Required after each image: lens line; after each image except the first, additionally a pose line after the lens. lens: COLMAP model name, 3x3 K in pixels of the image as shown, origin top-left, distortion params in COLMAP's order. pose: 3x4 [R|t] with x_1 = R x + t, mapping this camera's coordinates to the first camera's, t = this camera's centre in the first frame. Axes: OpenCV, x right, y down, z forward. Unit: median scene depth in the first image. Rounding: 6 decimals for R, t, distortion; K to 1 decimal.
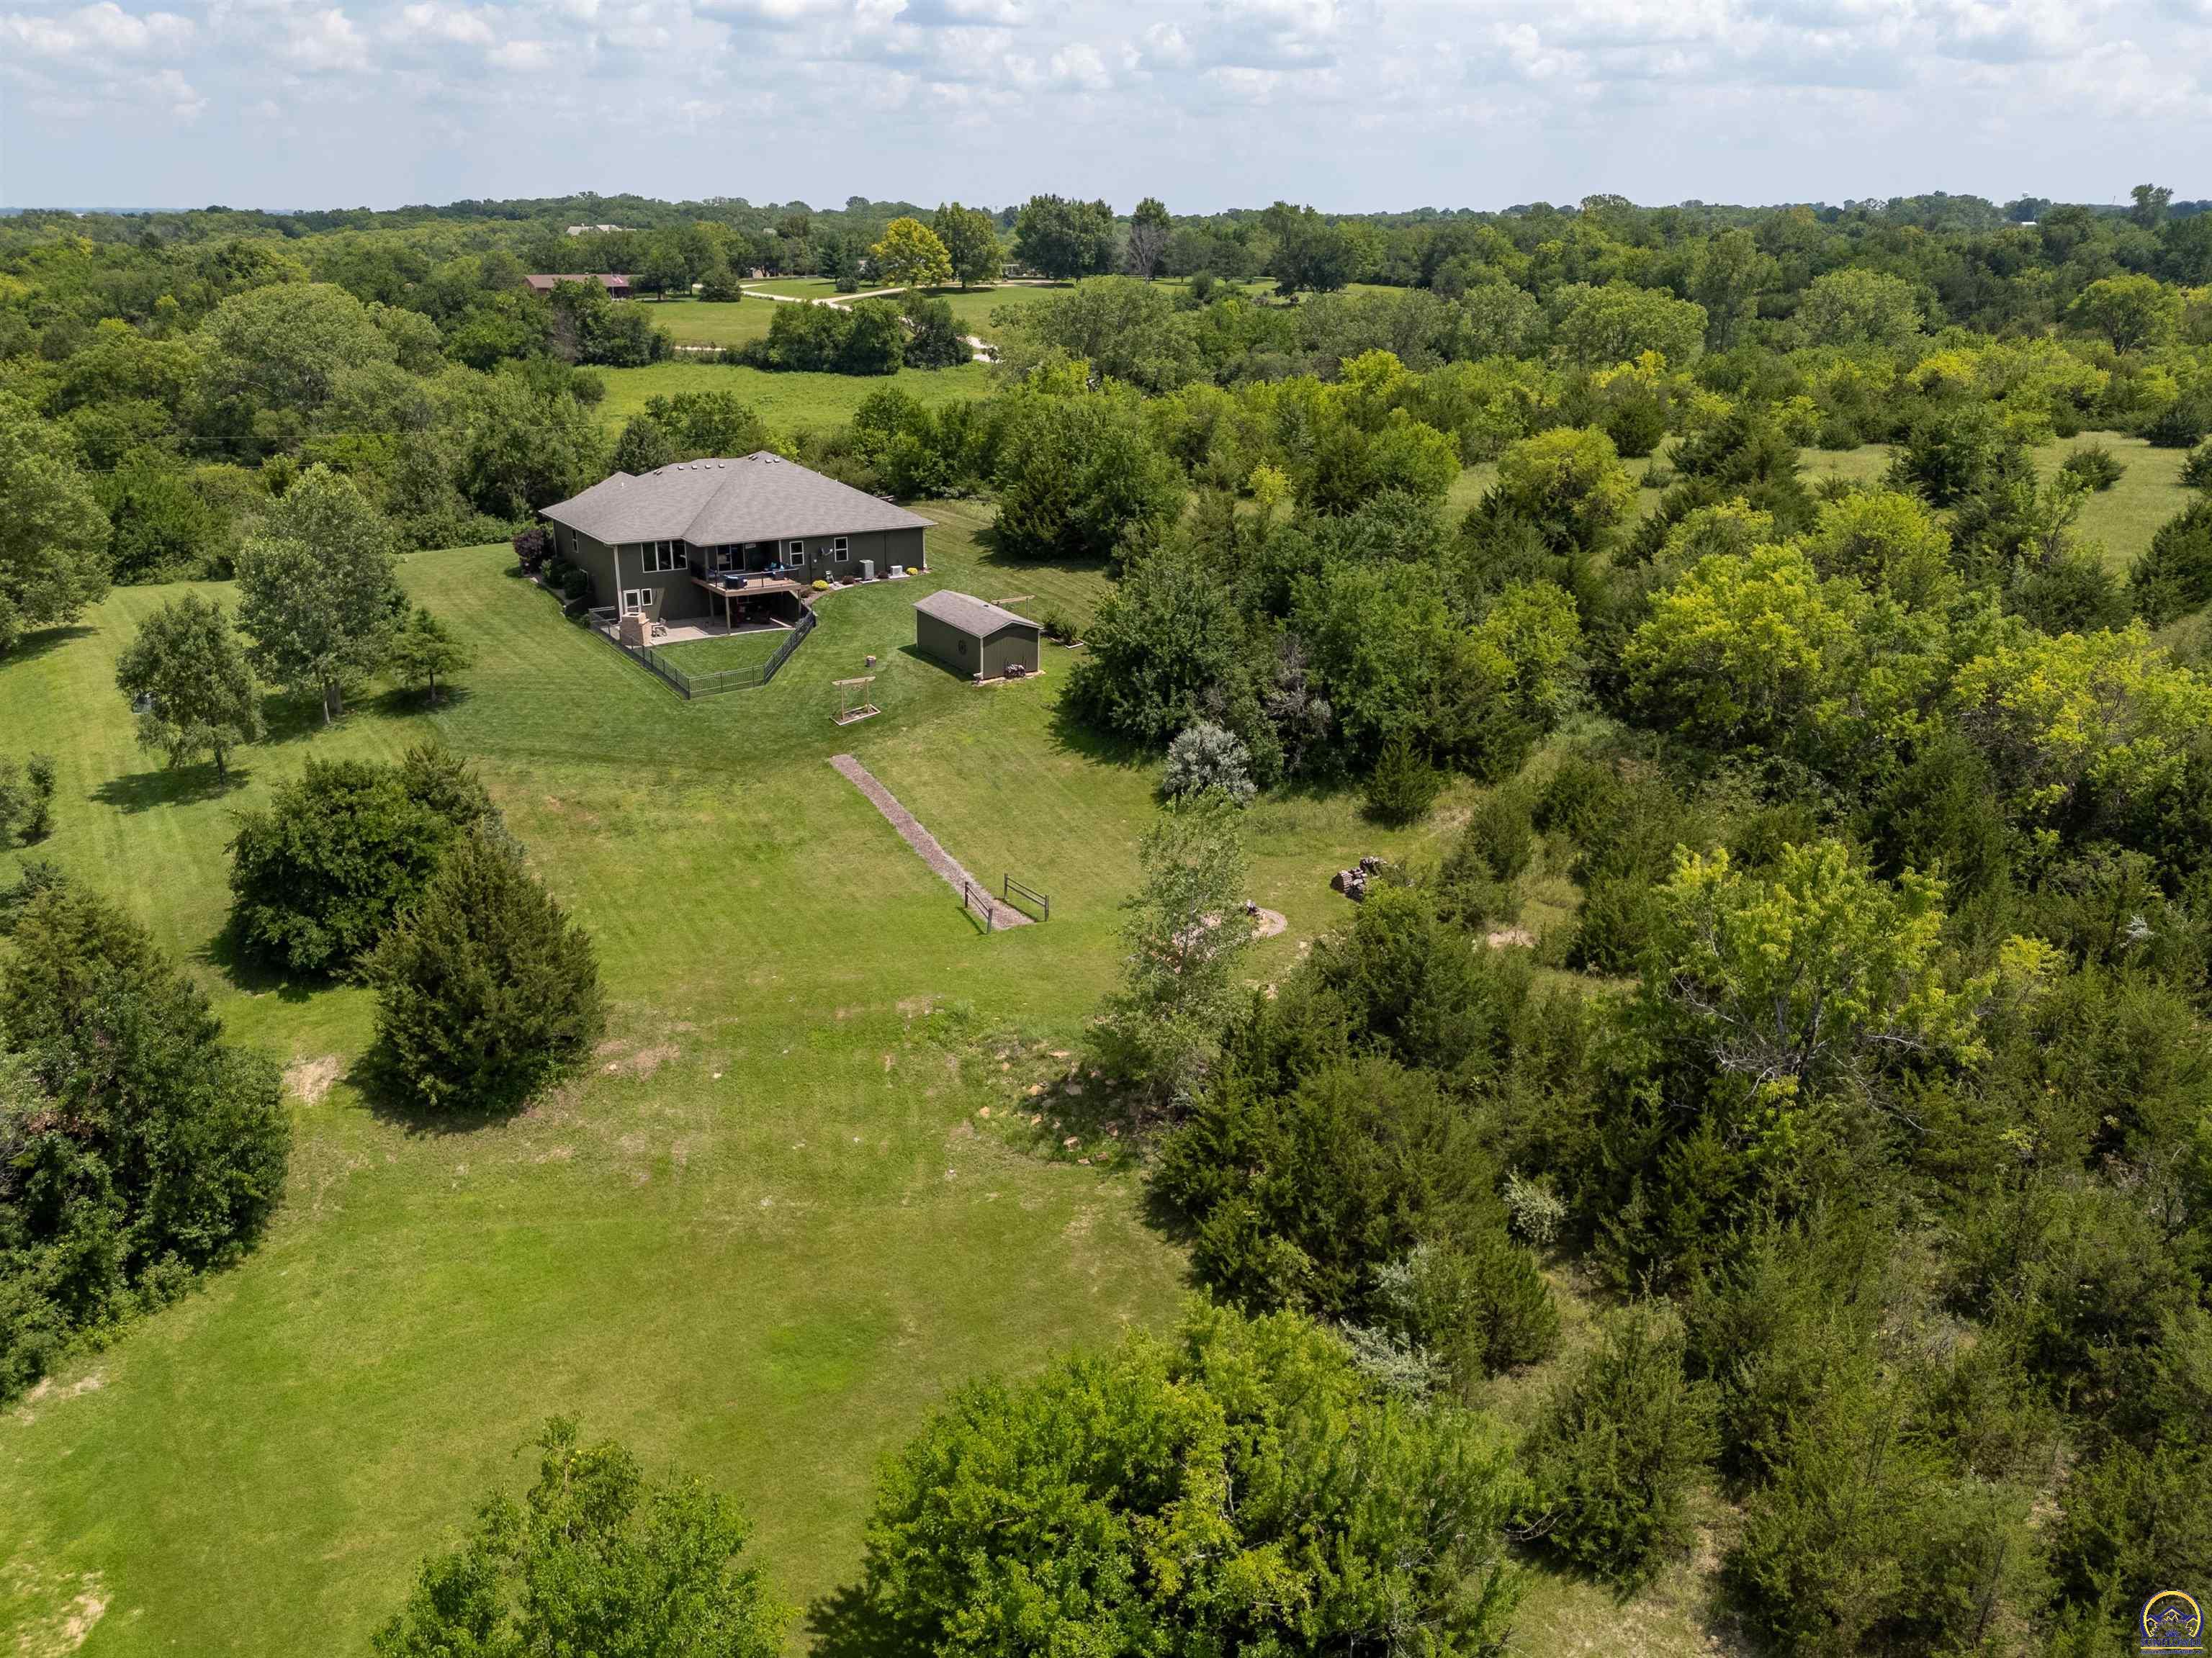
lens RADIAL K [[1723.1, 0, 1032.0], [0, 1723.1, 869.9], [0, 0, 1]] dist [0.084022, -0.075015]
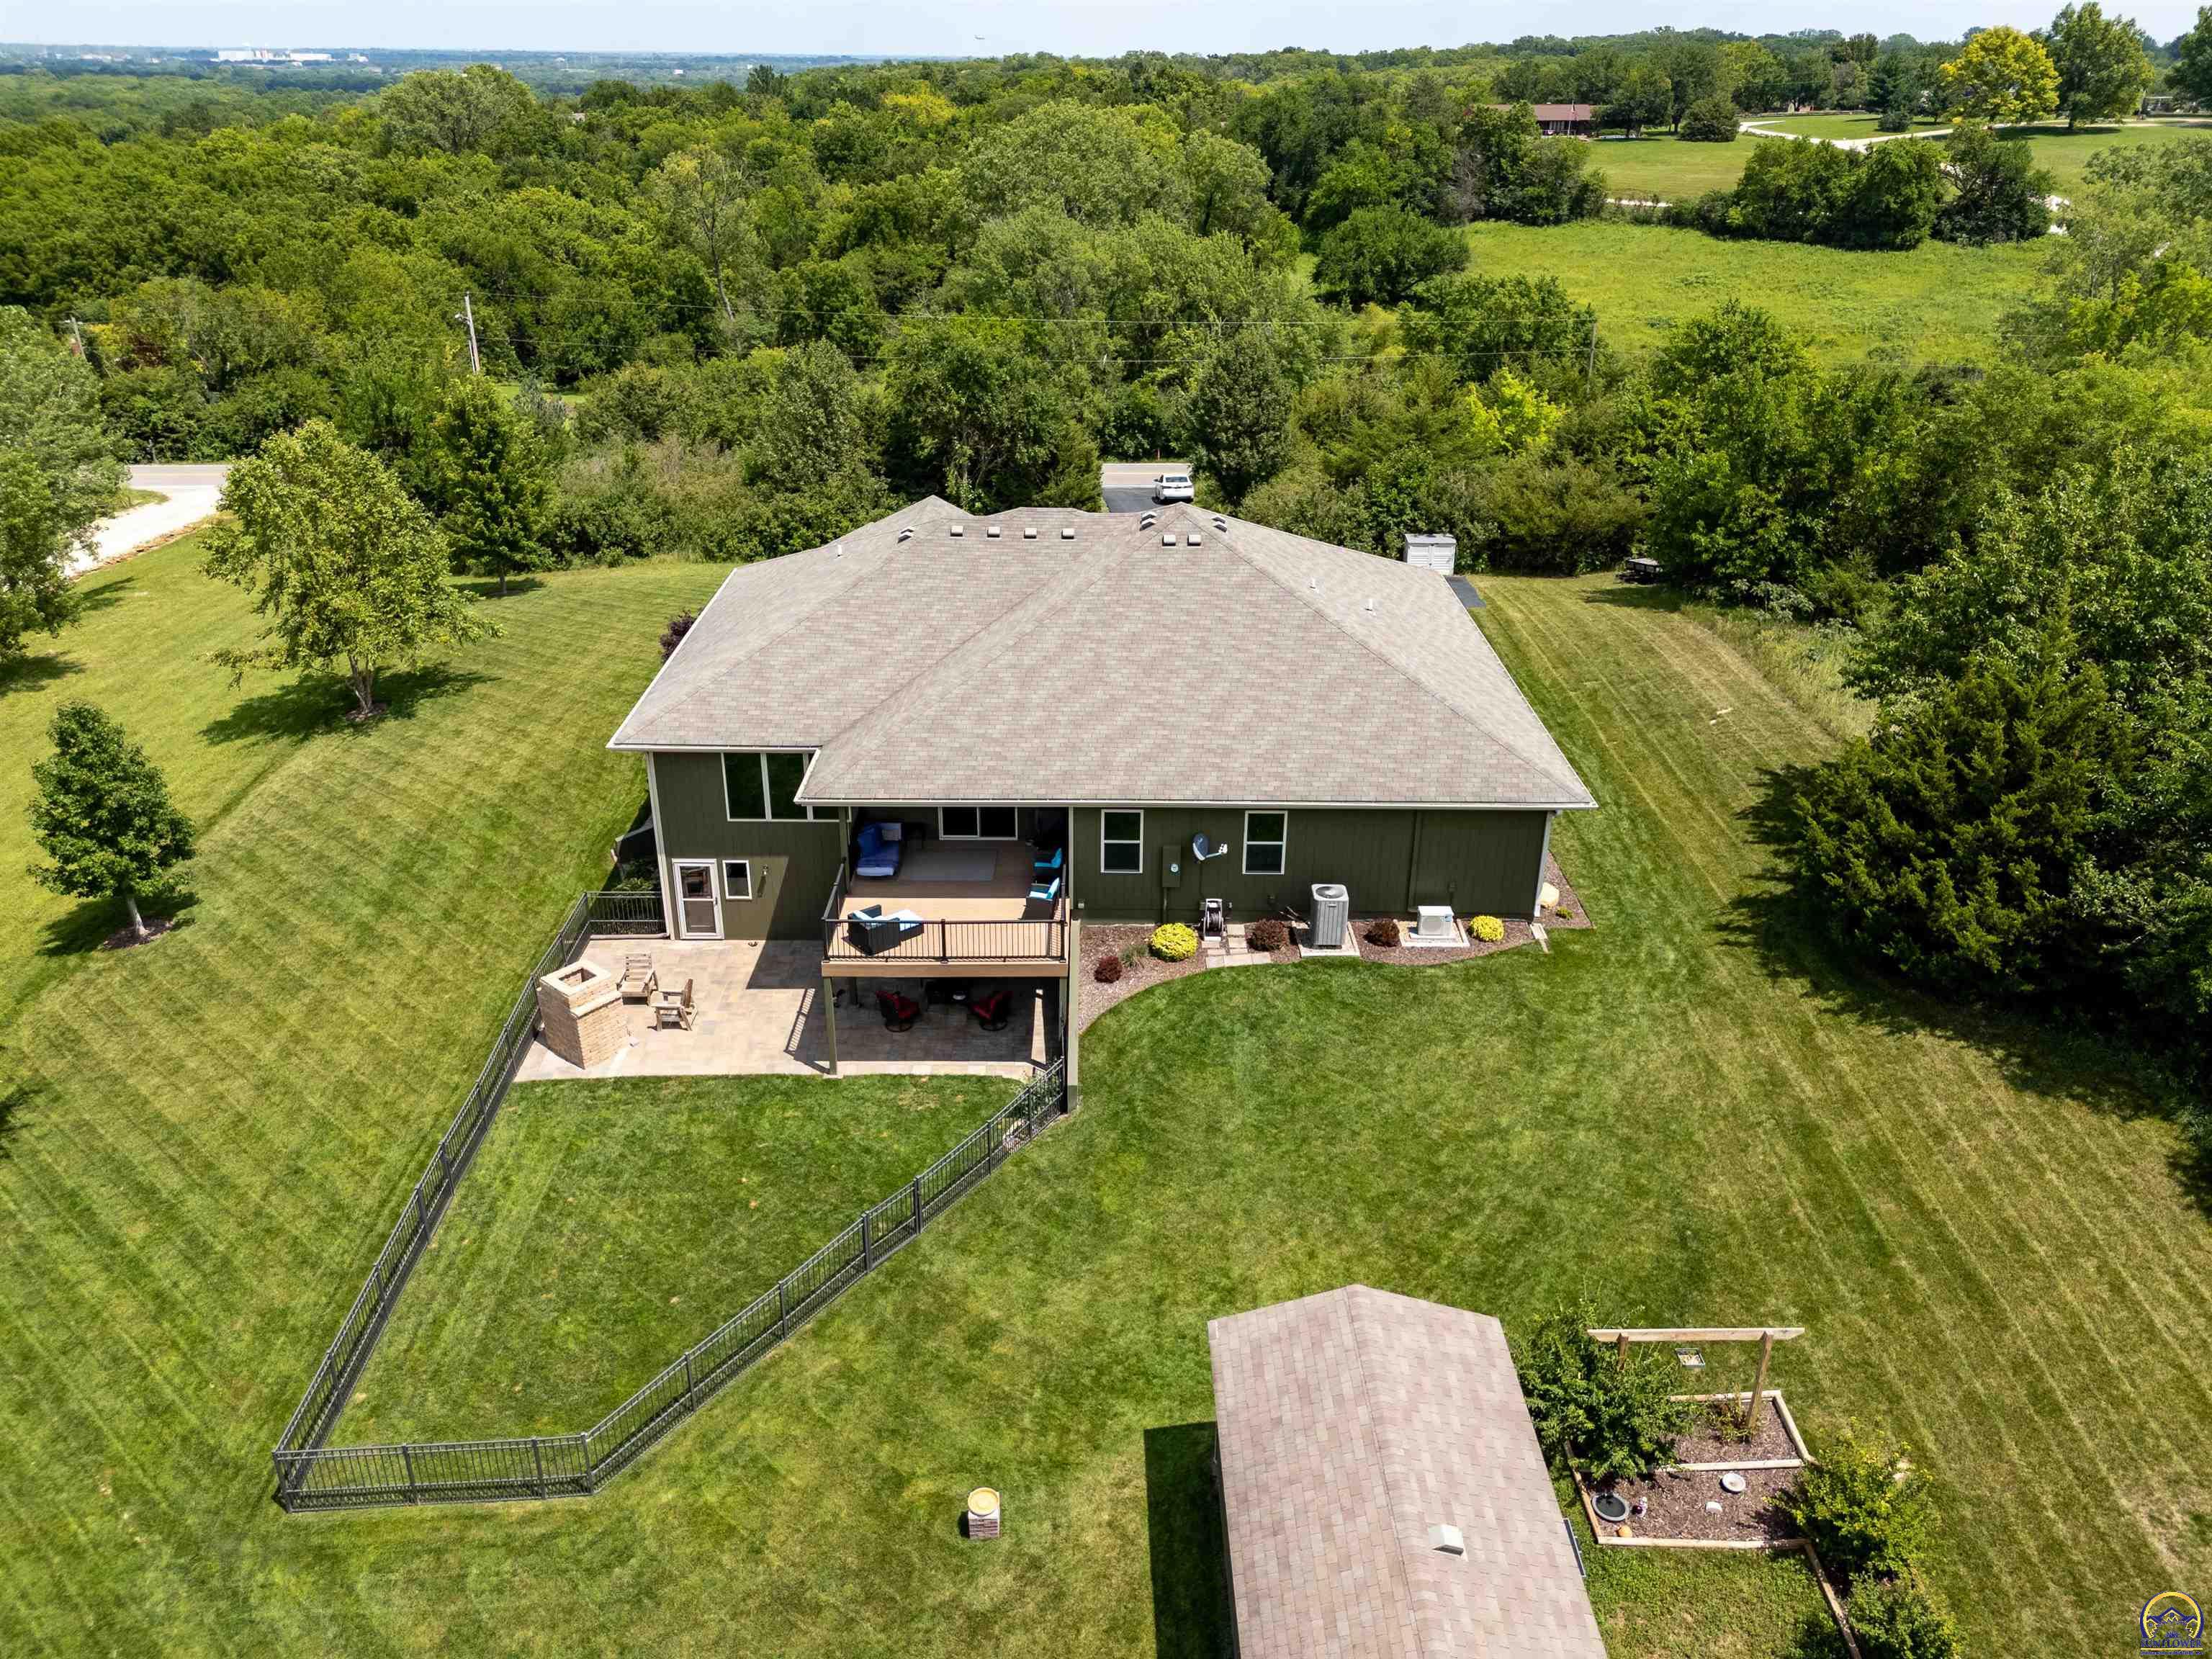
lens RADIAL K [[1625.0, 0, 1106.0], [0, 1625.0, 829.5], [0, 0, 1]] dist [0.079259, -0.065410]
pose [[0.857027, 0.223297, -0.464374, 0.003370], [-0.187135, 0.974570, 0.123261, -0.083505], [0.480089, -0.018737, 0.877020, 0.267980]]
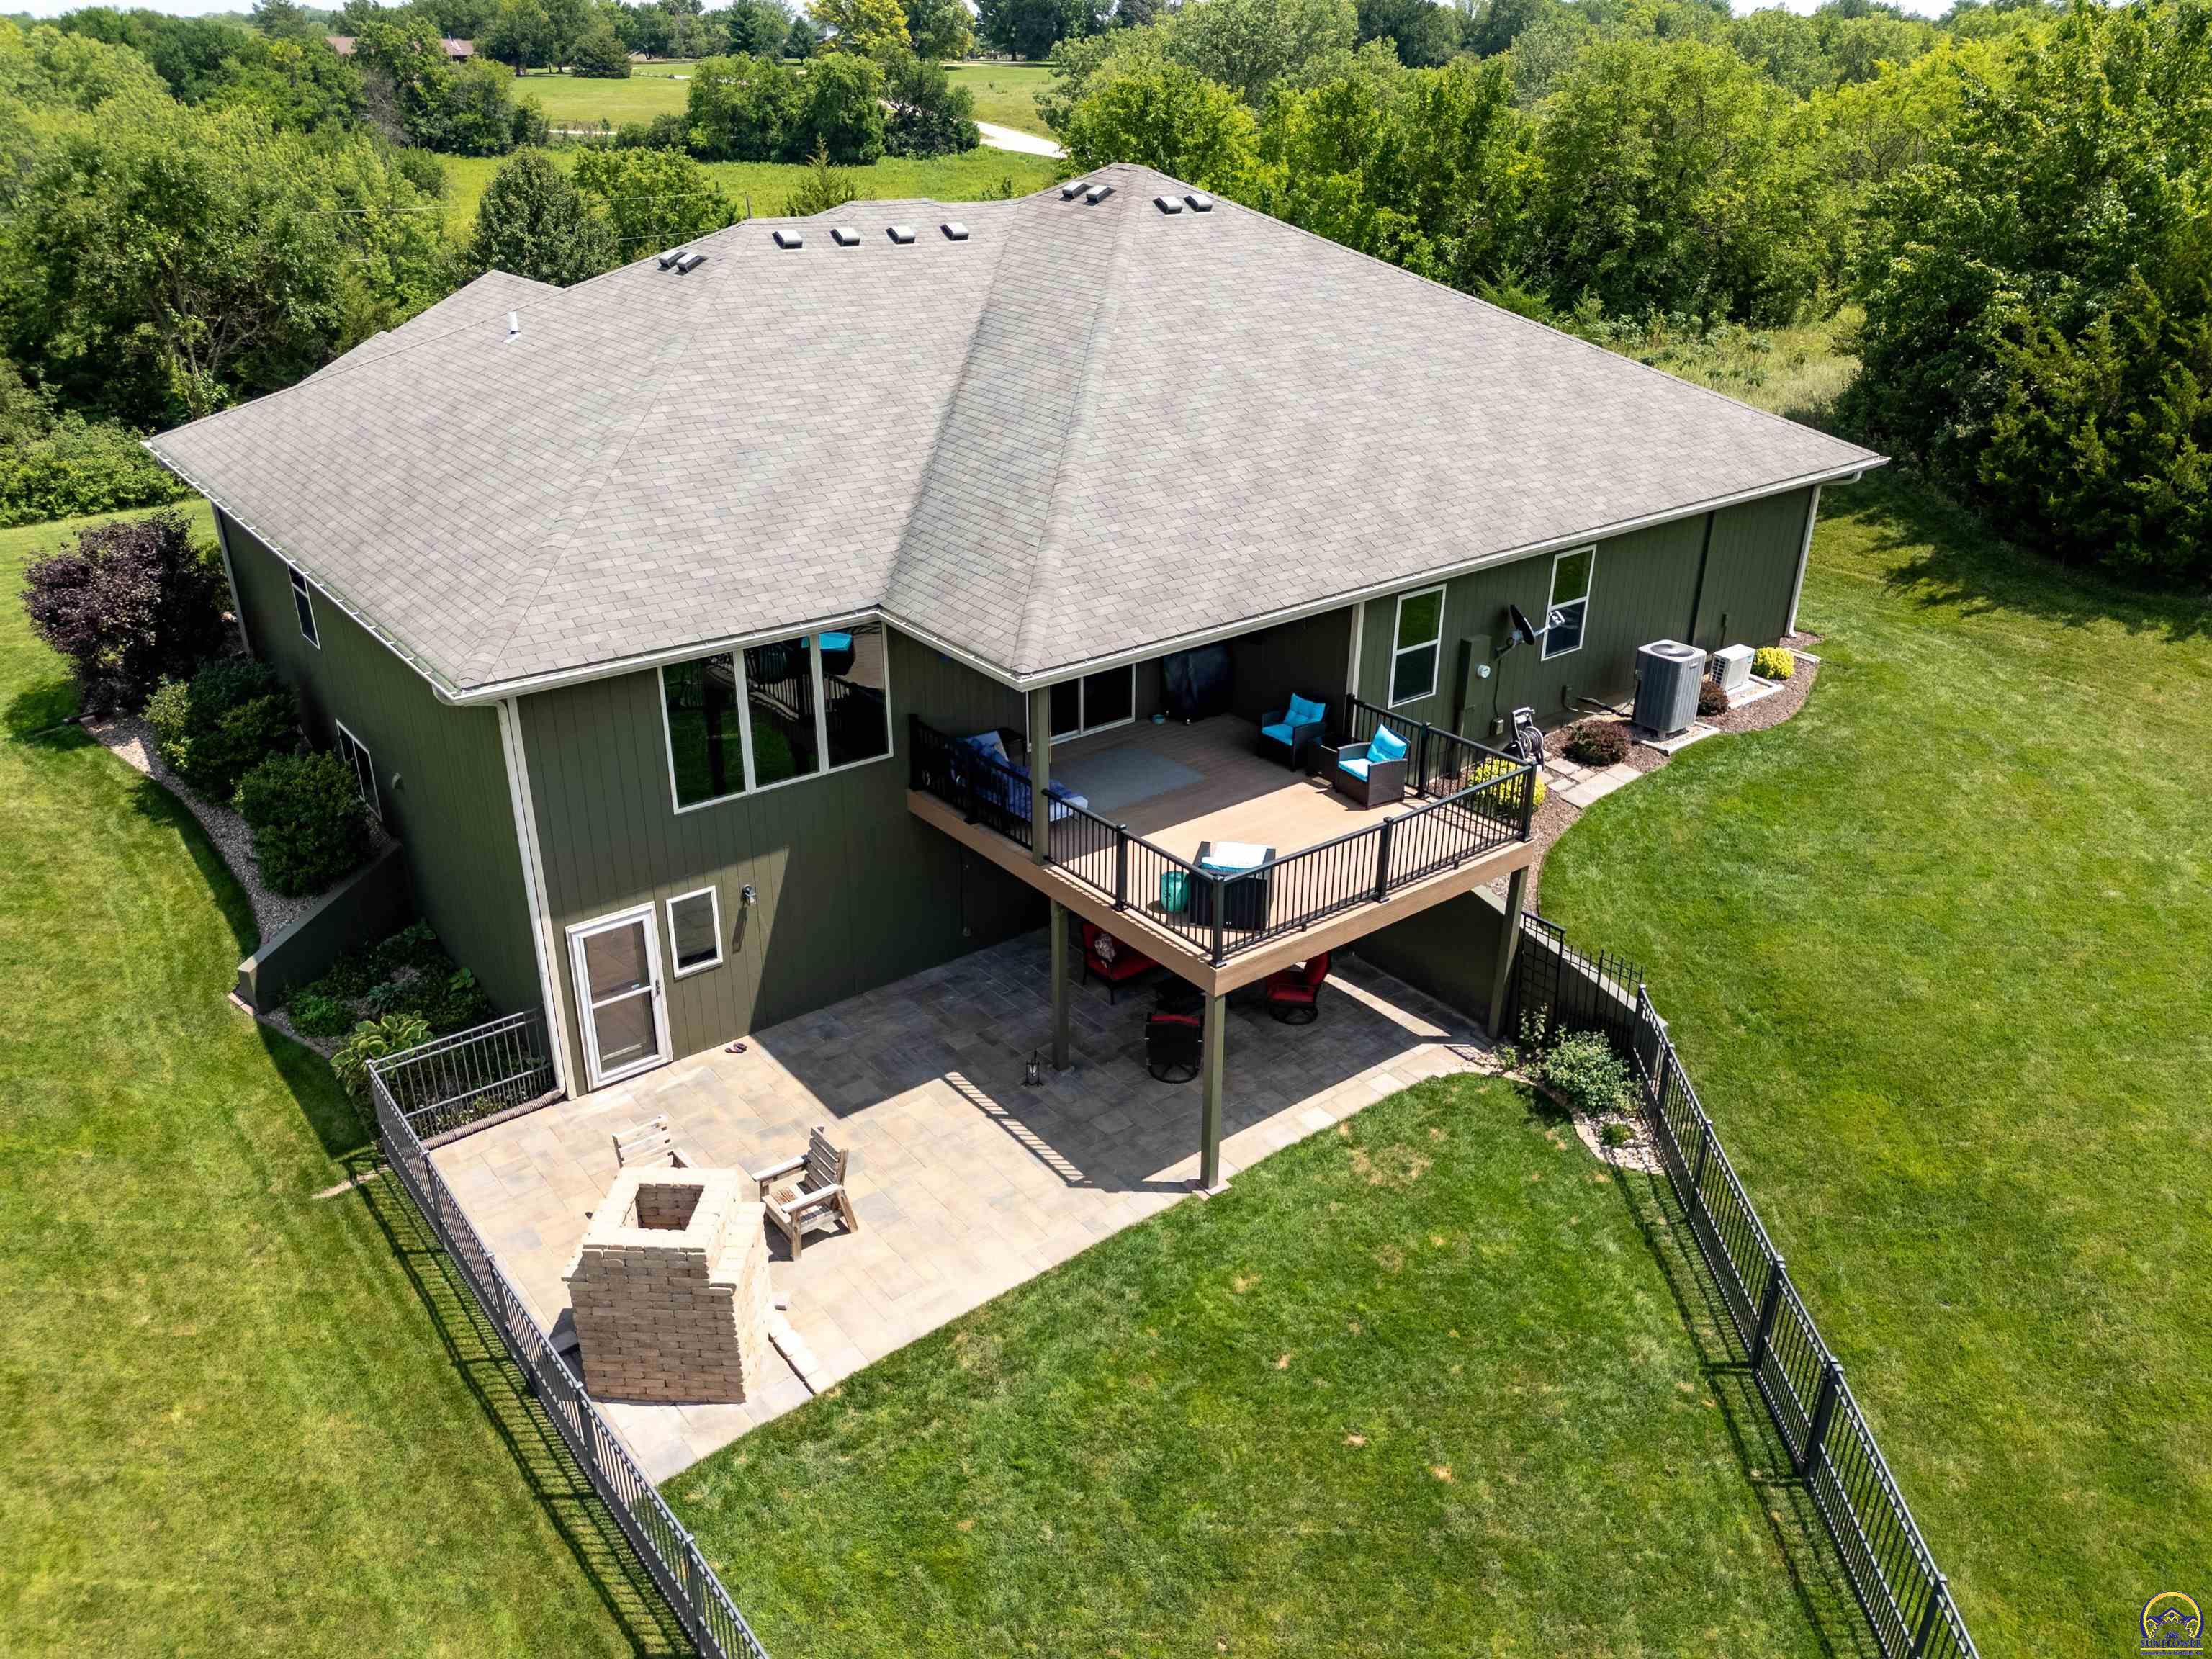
lens RADIAL K [[1631.3, 0, 1107.5], [0, 1631.3, 821.3], [0, 0, 1]] dist [0.077028, -0.061854]
pose [[0.992555, -0.048539, 0.111707, -0.072602], [0.040095, 0.996253, 0.076633, -0.066623], [-0.115008, -0.071584, 0.990782, 0.302283]]
